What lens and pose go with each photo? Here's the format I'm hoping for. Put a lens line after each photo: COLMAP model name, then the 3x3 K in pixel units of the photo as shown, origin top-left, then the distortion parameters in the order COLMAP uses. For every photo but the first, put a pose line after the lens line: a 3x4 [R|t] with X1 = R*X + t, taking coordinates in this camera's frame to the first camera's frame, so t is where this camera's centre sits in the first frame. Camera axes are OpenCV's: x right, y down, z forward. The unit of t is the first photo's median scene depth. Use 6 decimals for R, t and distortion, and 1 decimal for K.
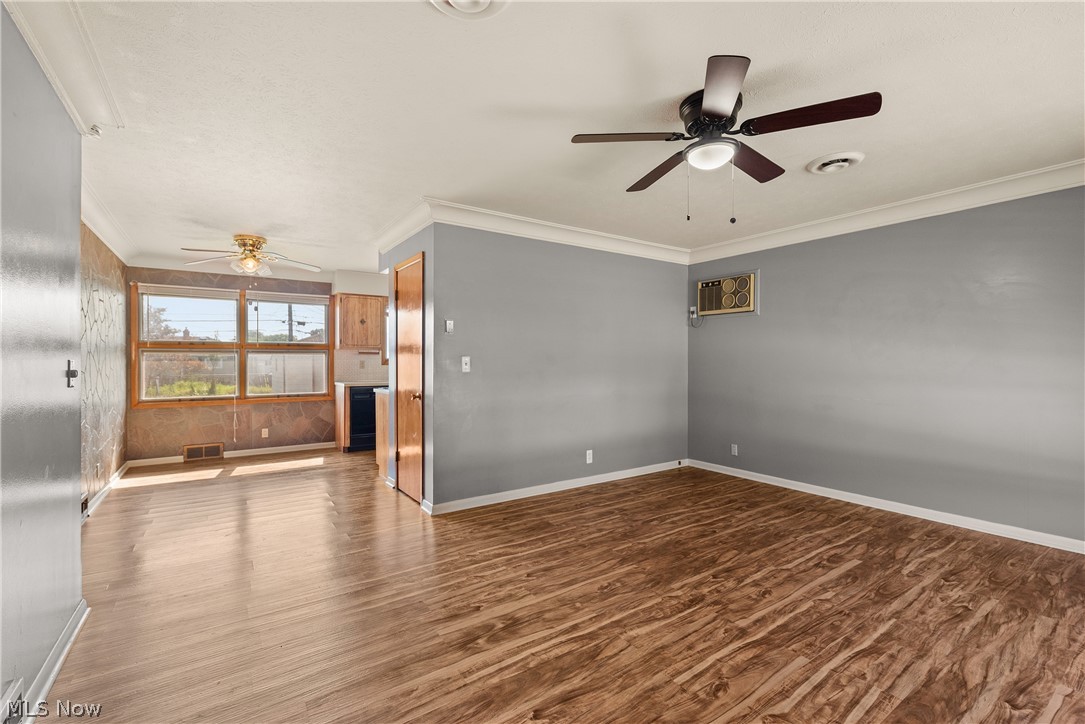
lens RADIAL K [[471.8, 0, 542.4], [0, 471.8, 365.3], [0, 0, 1]] dist [0.005087, -0.003995]
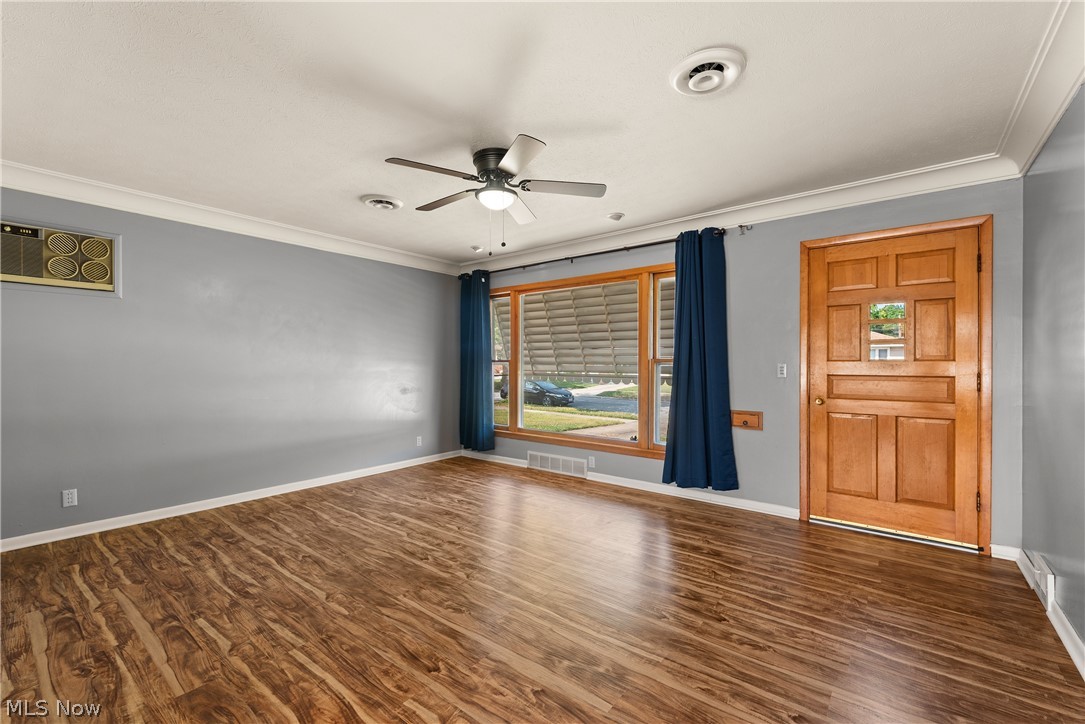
lens RADIAL K [[453.8, 0, 540.4], [0, 453.8, 361.3], [0, 0, 1]] dist [0.004294, -0.002055]
pose [[-0.289405, 0.003854, 0.957199, -0.555244], [0.010862, 0.999941, -0.000743, -0.003319], [-0.957145, 0.010182, -0.289430, 0.809698]]
